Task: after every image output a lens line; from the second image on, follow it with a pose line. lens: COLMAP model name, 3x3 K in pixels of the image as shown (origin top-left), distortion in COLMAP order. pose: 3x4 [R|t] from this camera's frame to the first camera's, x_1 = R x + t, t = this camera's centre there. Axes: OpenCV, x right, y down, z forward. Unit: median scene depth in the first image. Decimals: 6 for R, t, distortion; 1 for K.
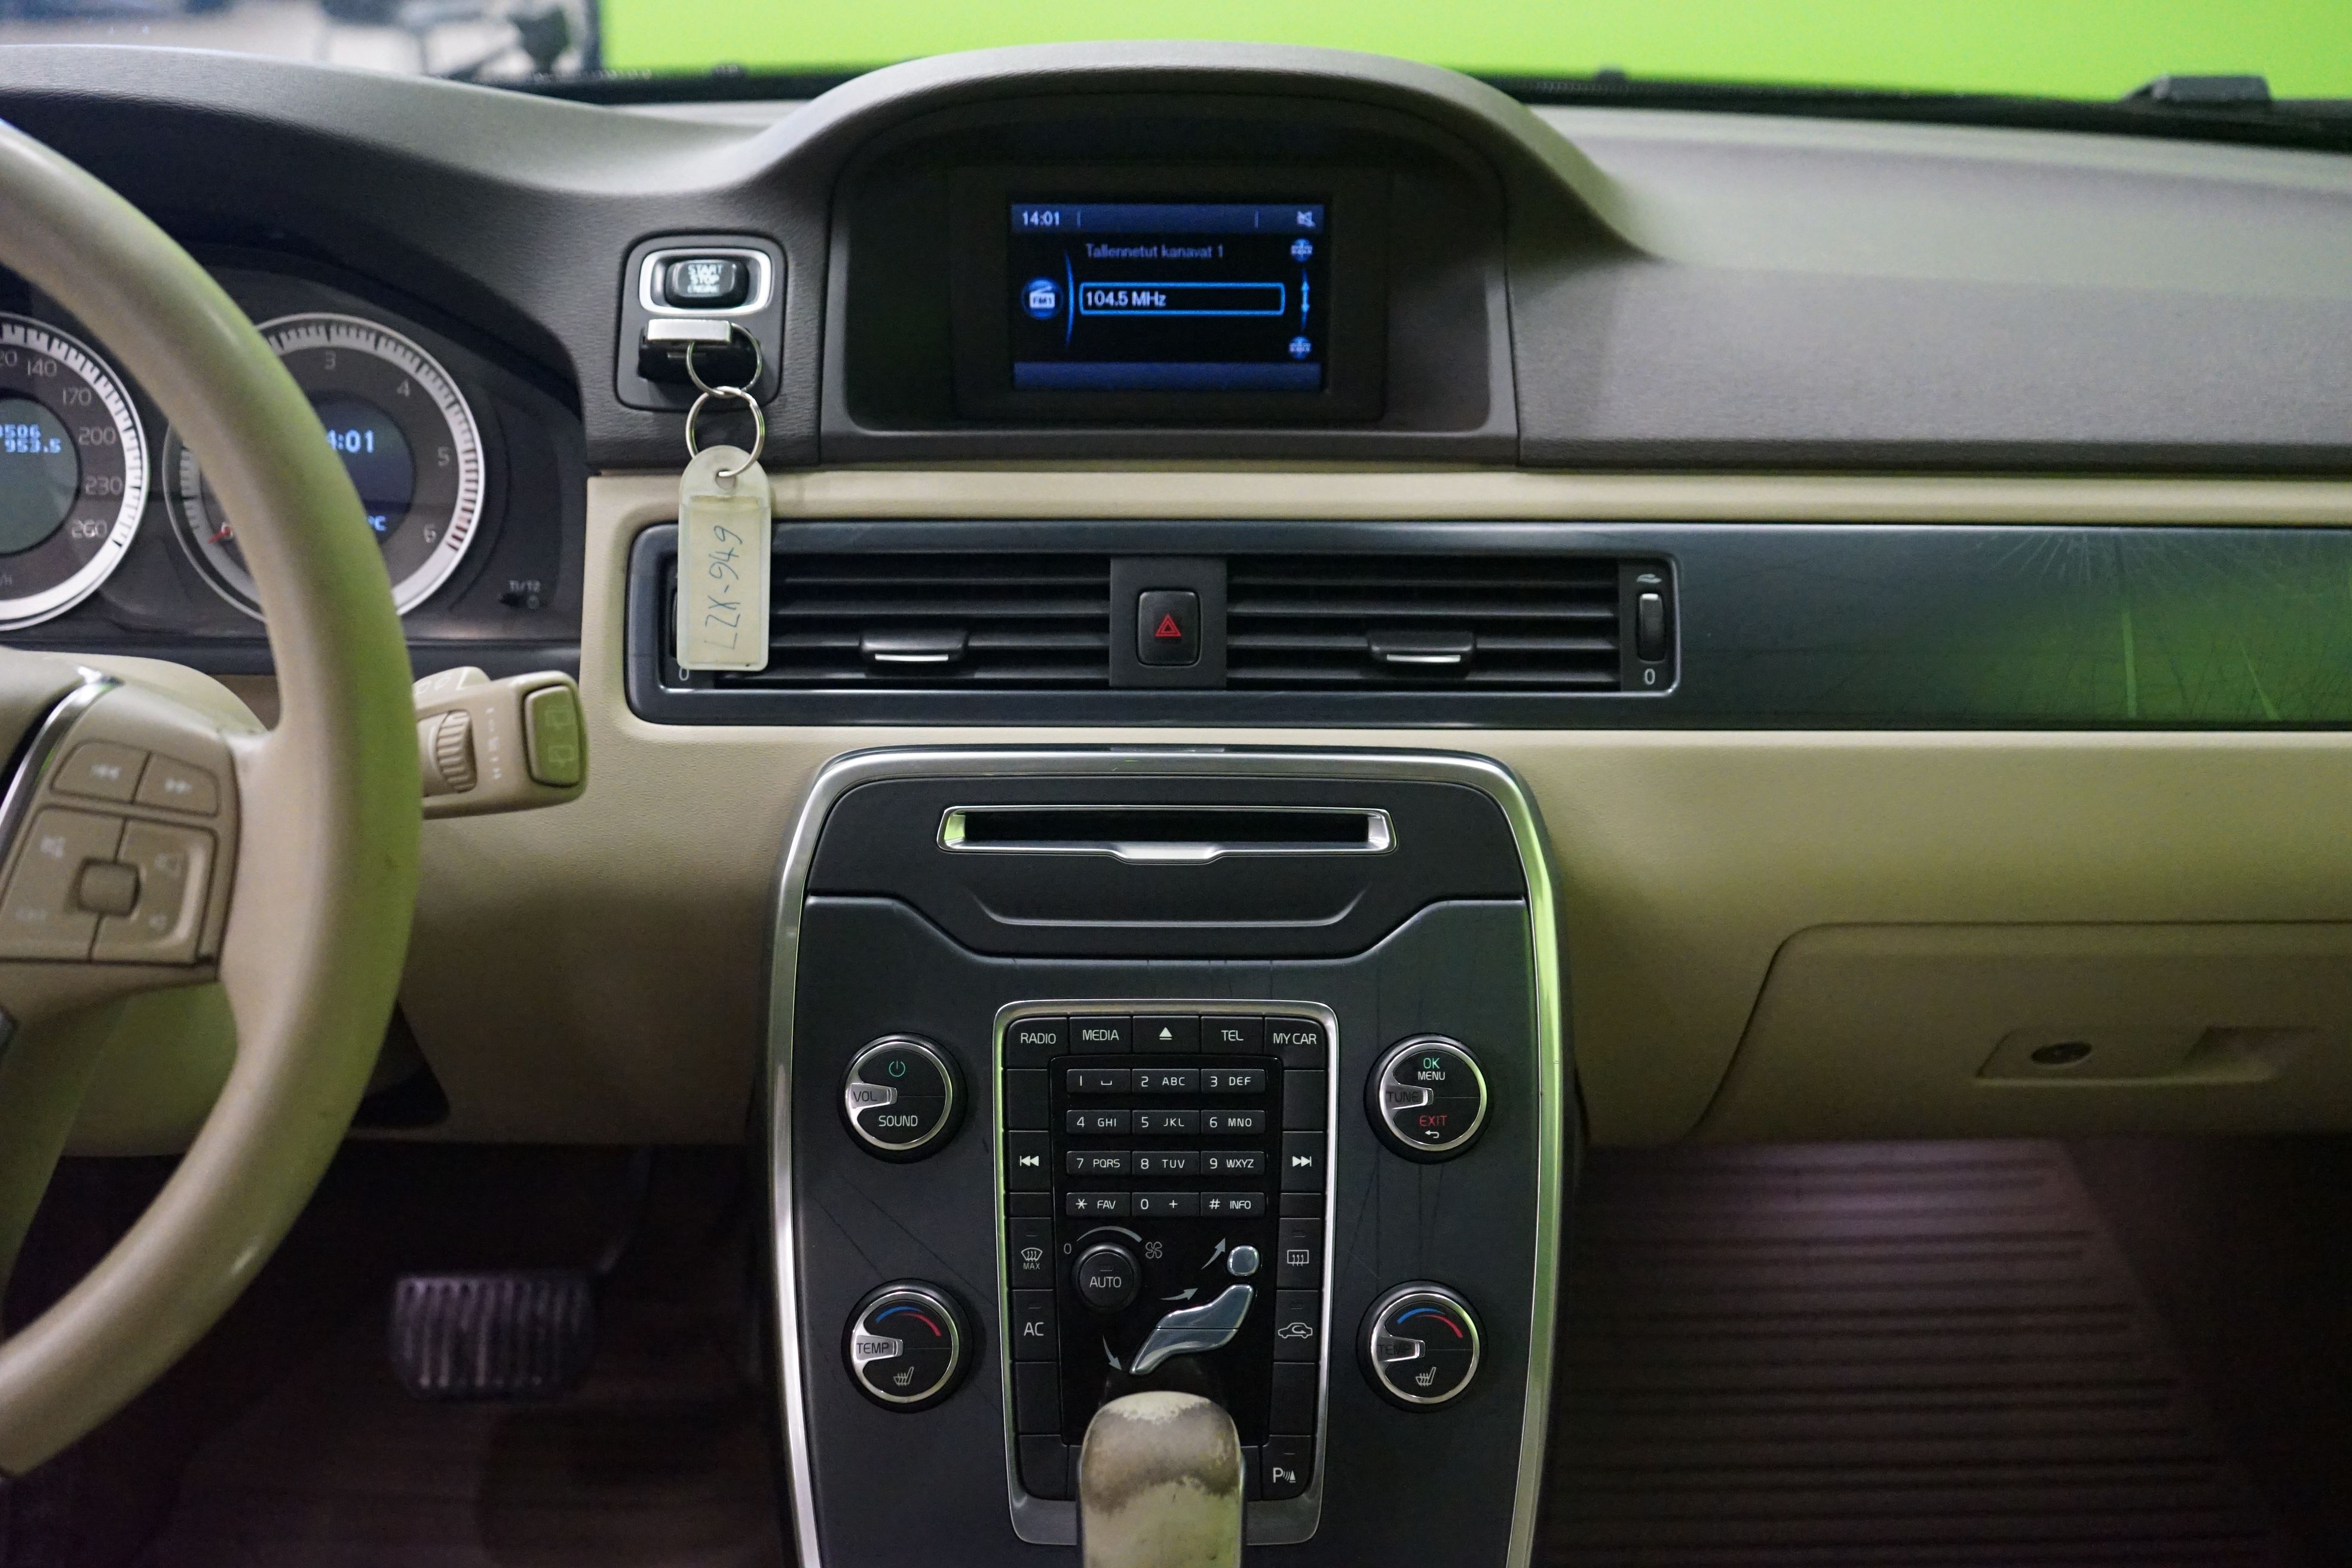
lens RADIAL K [[2760.6, 0, 1176.0], [0, 2760.6, 784.0], [0, 0, 1]] dist [0.006813, 0.012859]
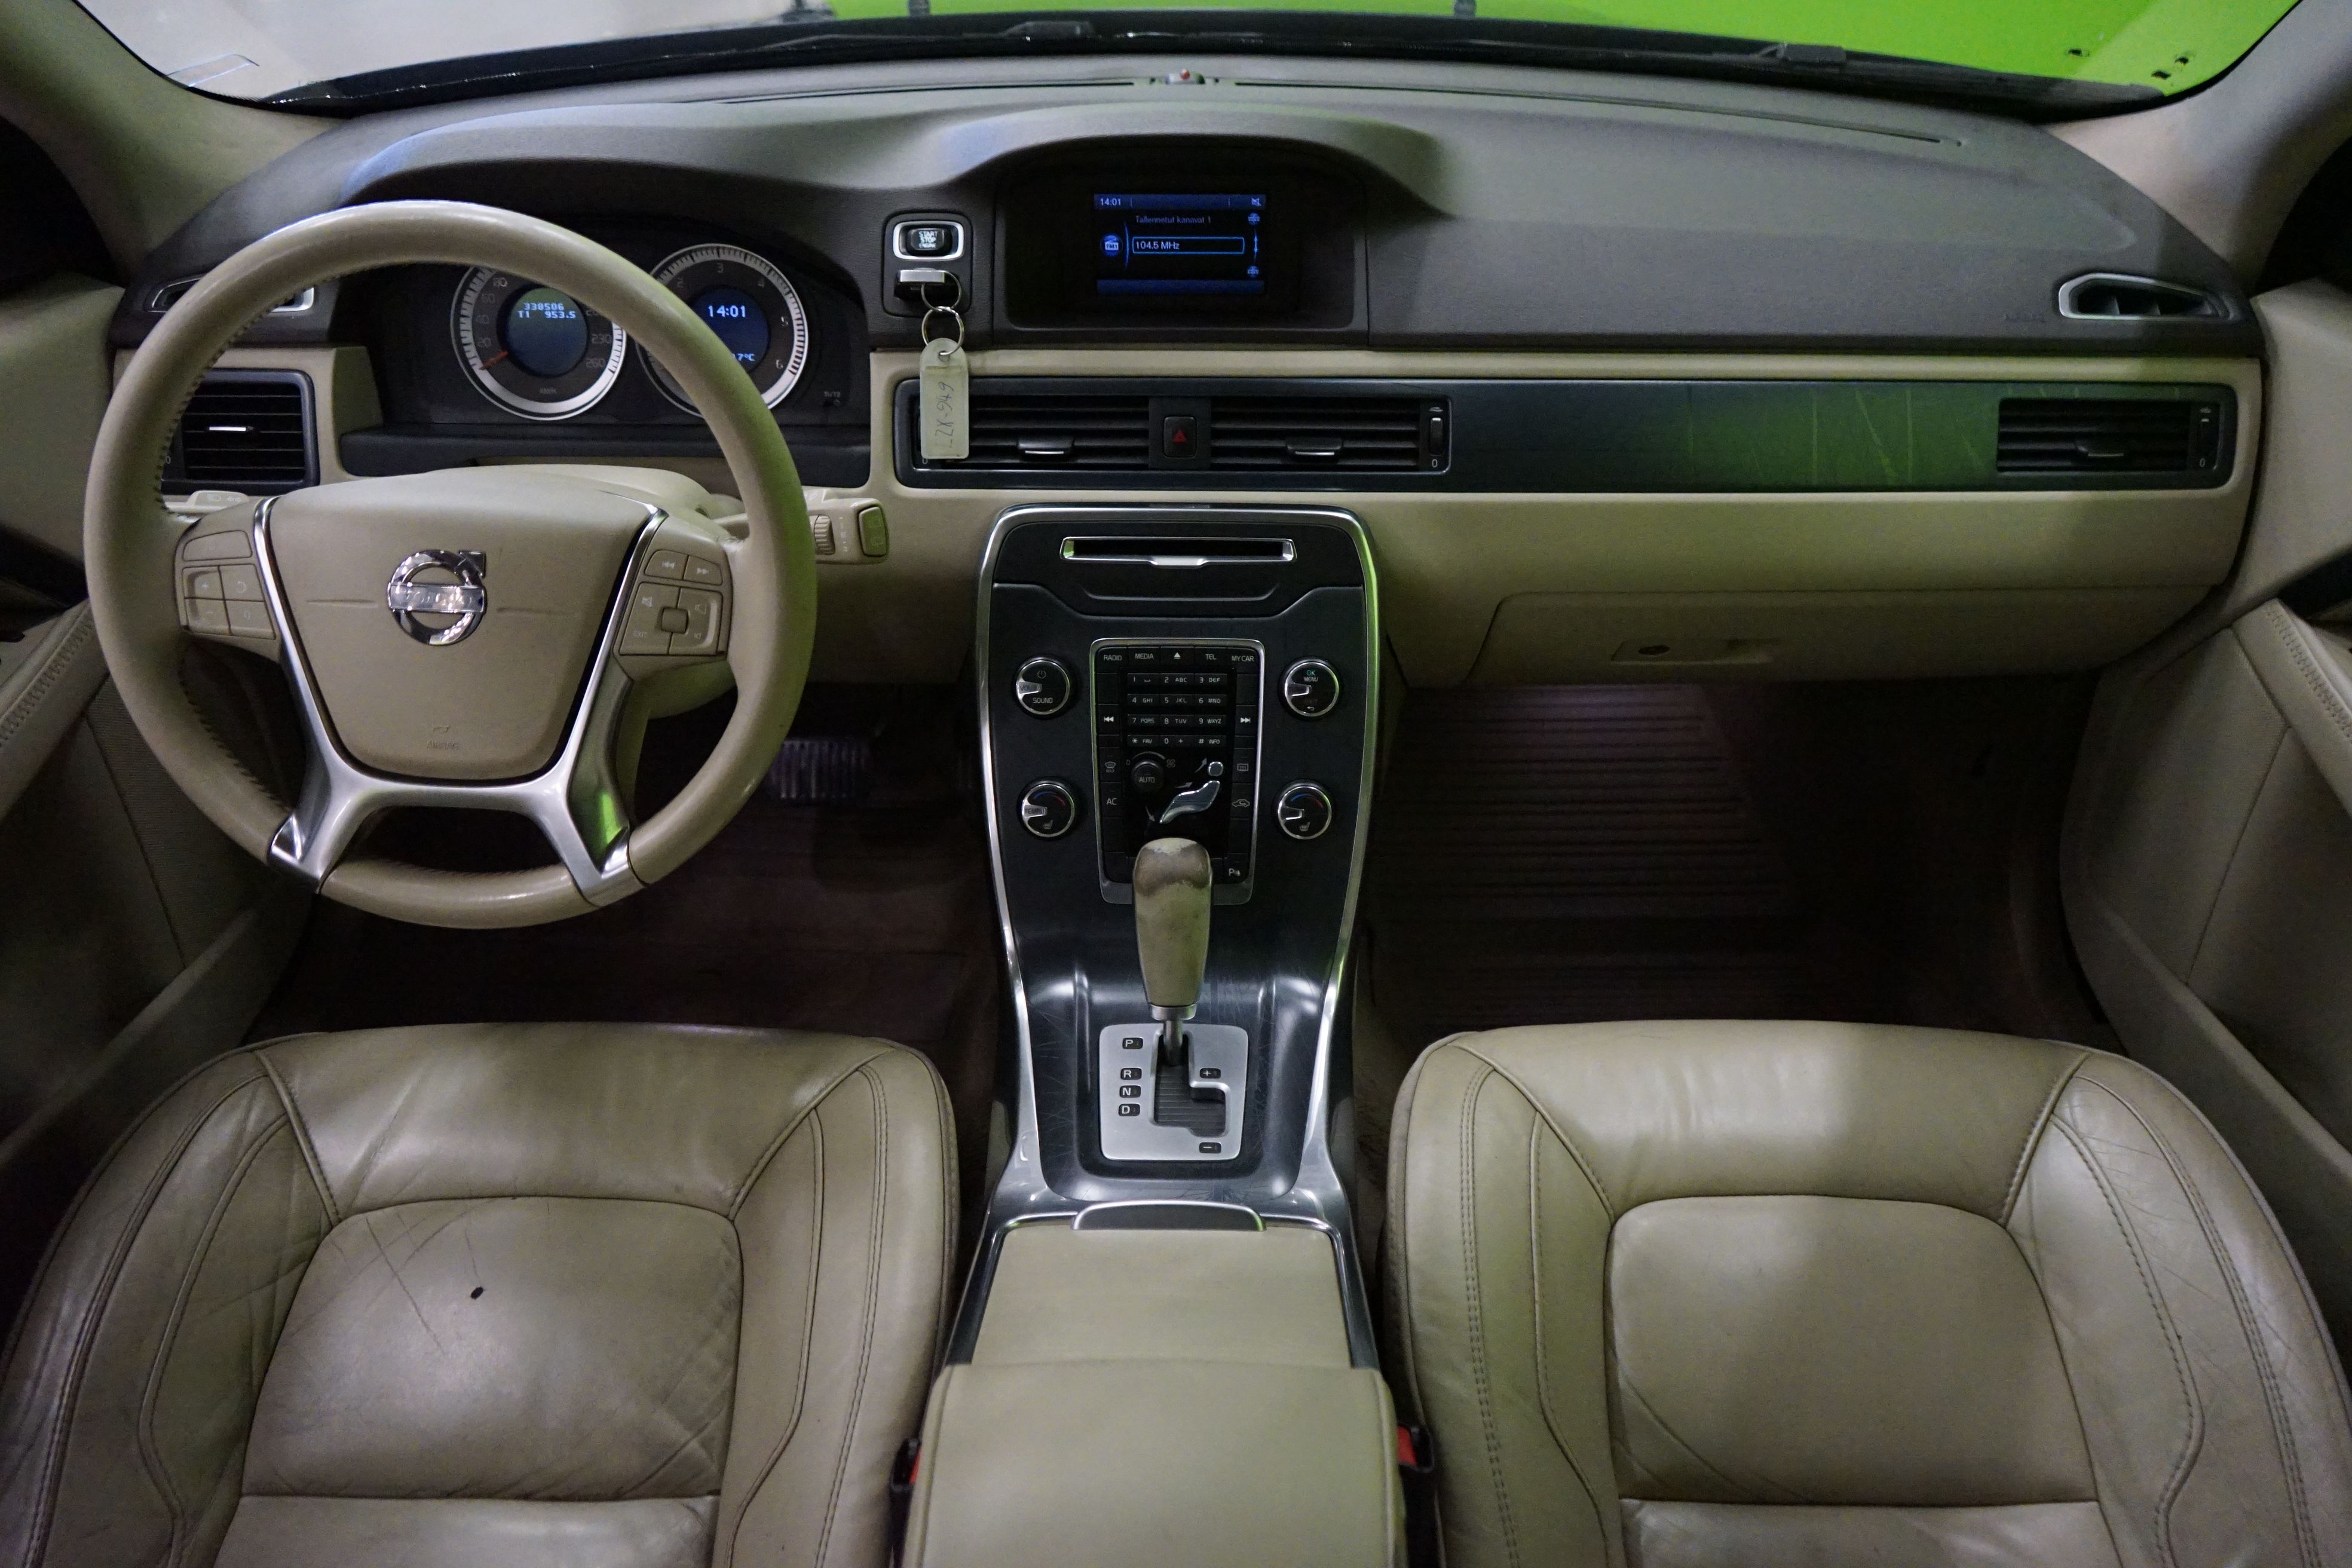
lens RADIAL K [[2011.2, 0, 1176.0], [0, 2011.2, 784.0], [0, 0, 1]] dist [0.000505, 0.000787]
pose [[0.999743, 0.004798, -0.022141, 0.026200], [0.000891, 0.968234, 0.250044, -0.170630], [0.022638, -0.250000, 0.967981, -0.391518]]
